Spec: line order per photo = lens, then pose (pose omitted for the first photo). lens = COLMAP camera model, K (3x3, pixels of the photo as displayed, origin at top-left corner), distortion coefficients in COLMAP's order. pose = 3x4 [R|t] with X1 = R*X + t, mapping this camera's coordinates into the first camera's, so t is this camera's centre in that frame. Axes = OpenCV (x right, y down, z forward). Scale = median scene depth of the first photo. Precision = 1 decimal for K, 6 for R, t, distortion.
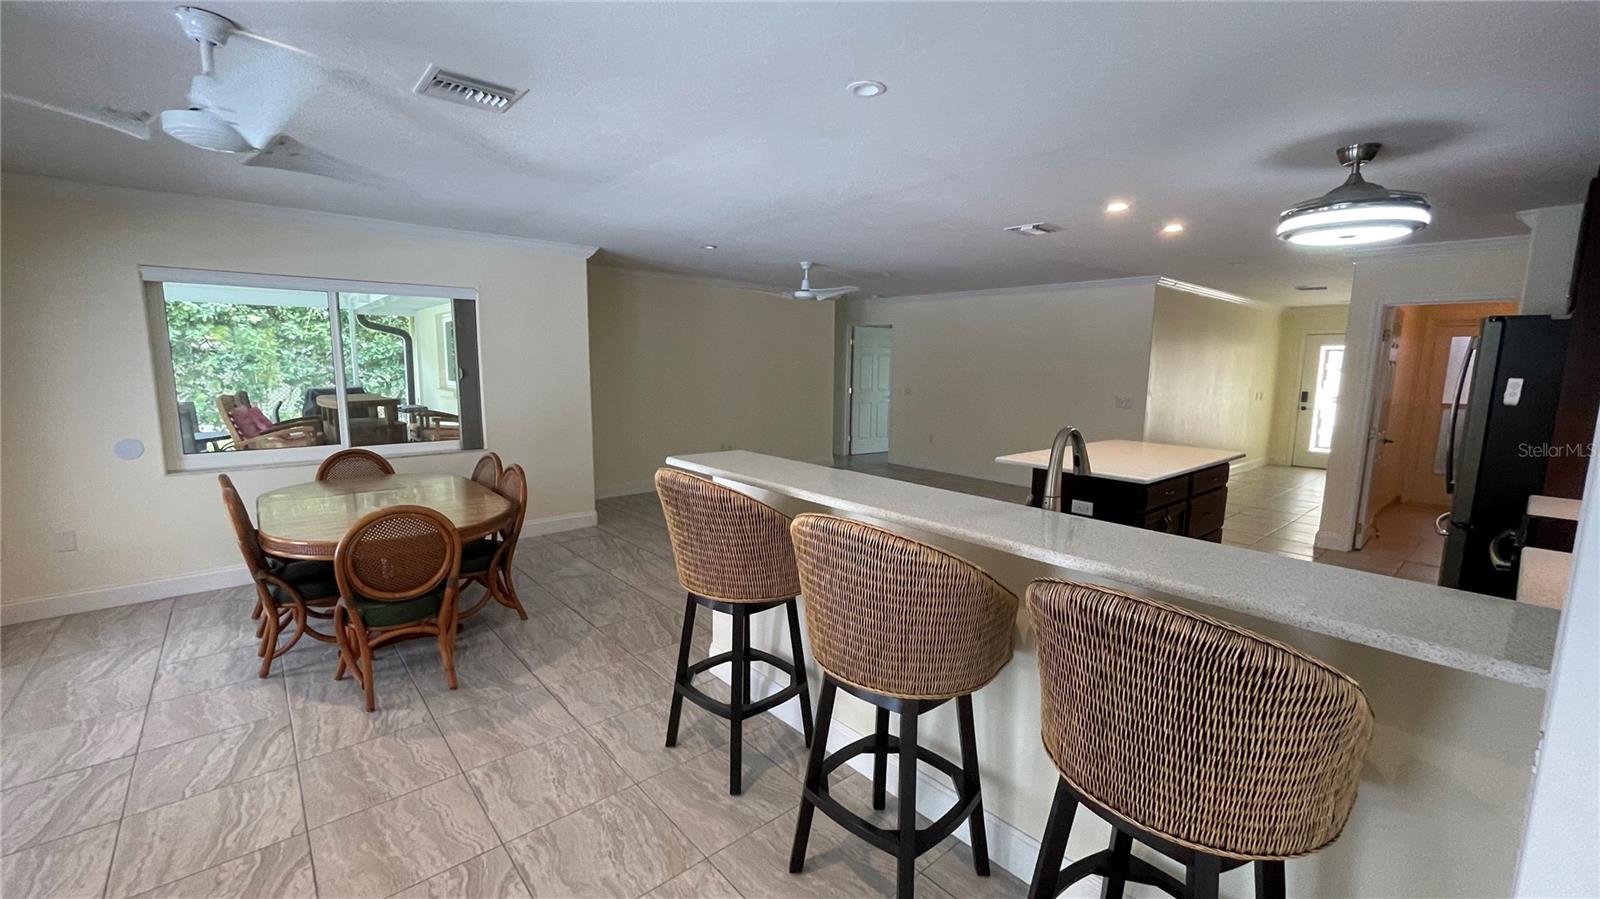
lens RADIAL K [[644.7, 0, 796.1], [0, 644.7, 451.9], [0, 0, 1]] dist [-0.001468, 0.000555]
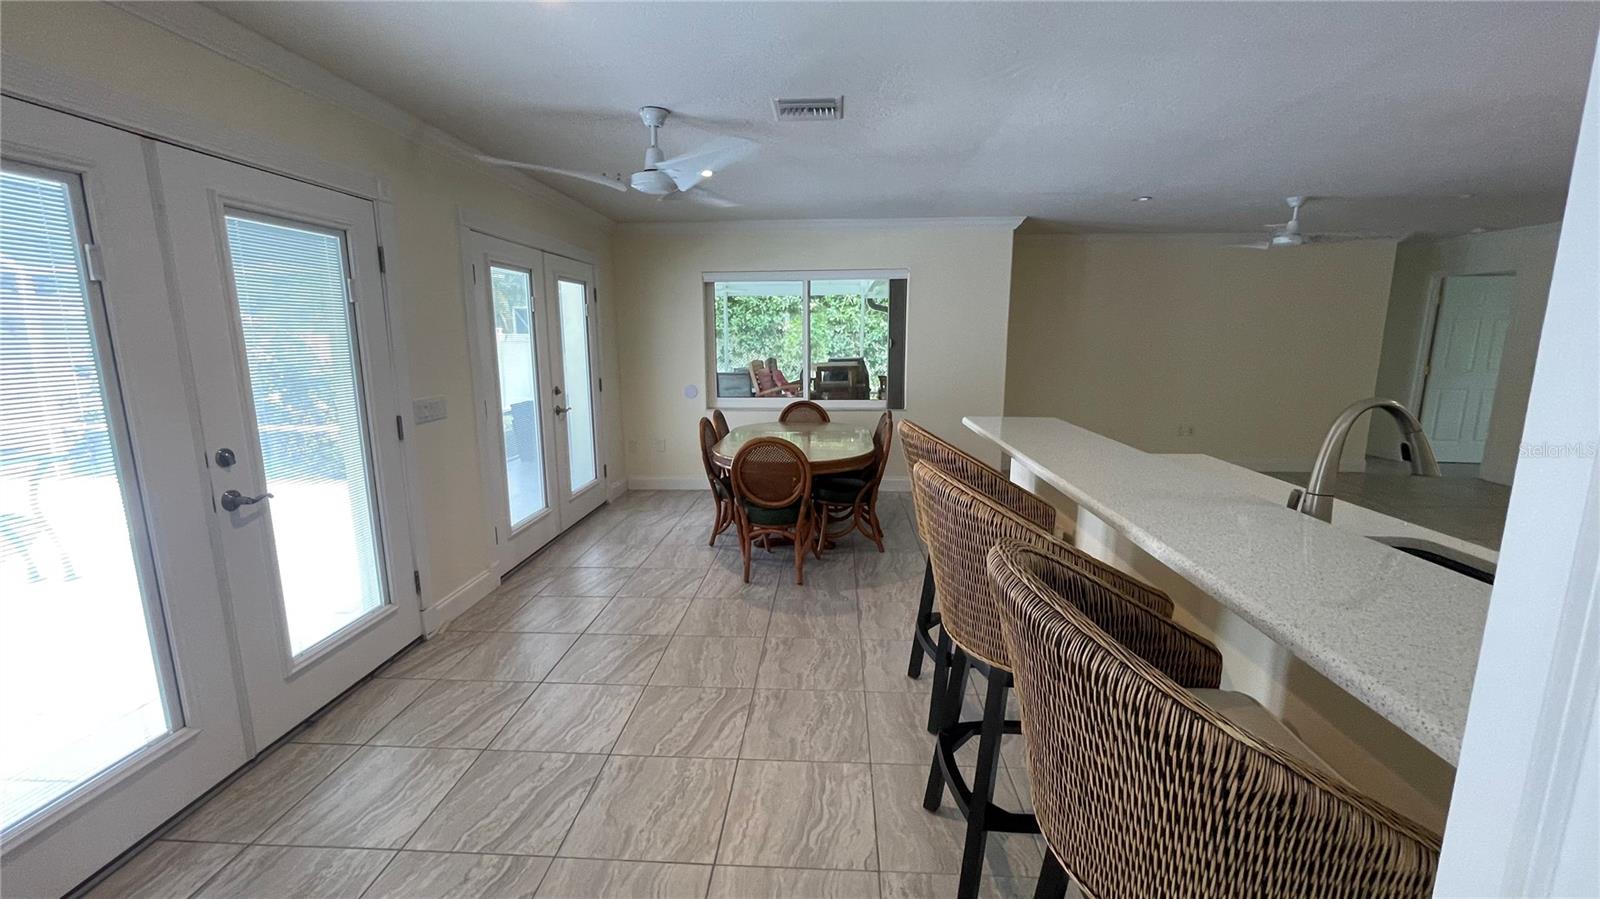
lens RADIAL K [[644.7, 0, 796.1], [0, 644.7, 451.9], [0, 0, 1]] dist [-0.001468, 0.000555]
pose [[0.717606, 0.108588, -0.687932, 0.322138], [-0.084851, 0.994043, 0.068396, 0.016471], [0.691261, 0.009291, 0.722546, 0.061394]]
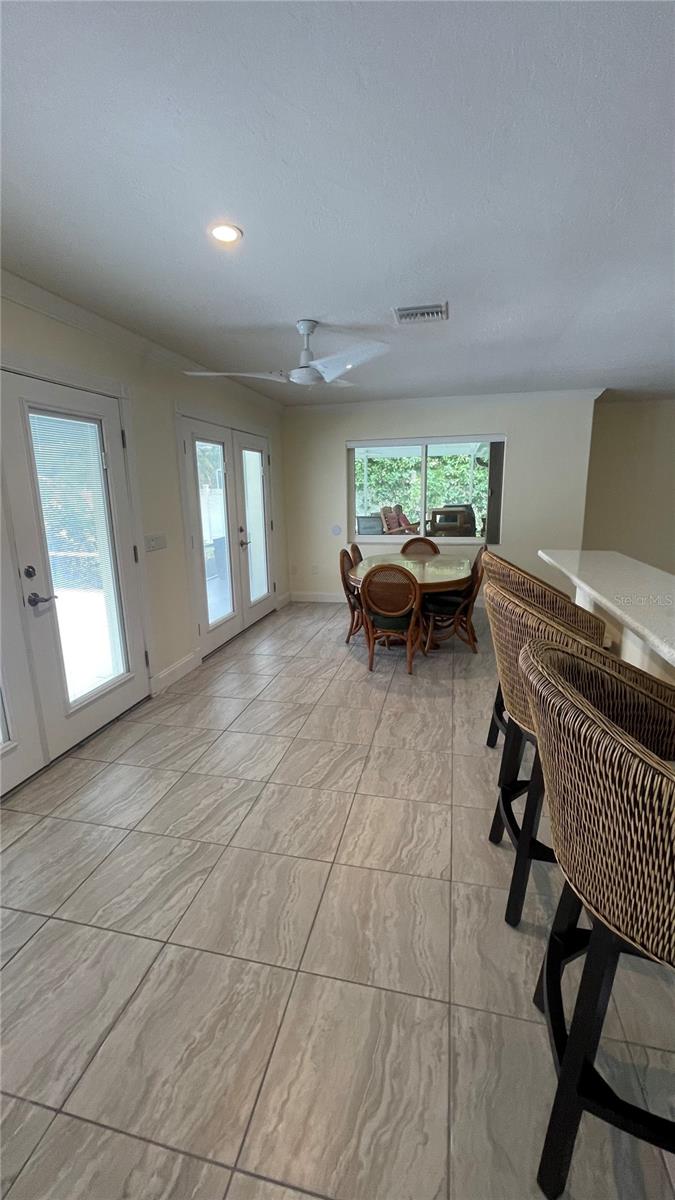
lens RADIAL K [[484.3, 0, 339.8], [0, 484.3, 594.5], [0, 0, 1]] dist [0.000670, 0.000229]
pose [[0.592405, 0.150332, -0.791490, 0.357477], [-0.089900, 0.988636, 0.120489, 0.016003], [0.800609, -0.000224, 0.599187, 0.067892]]
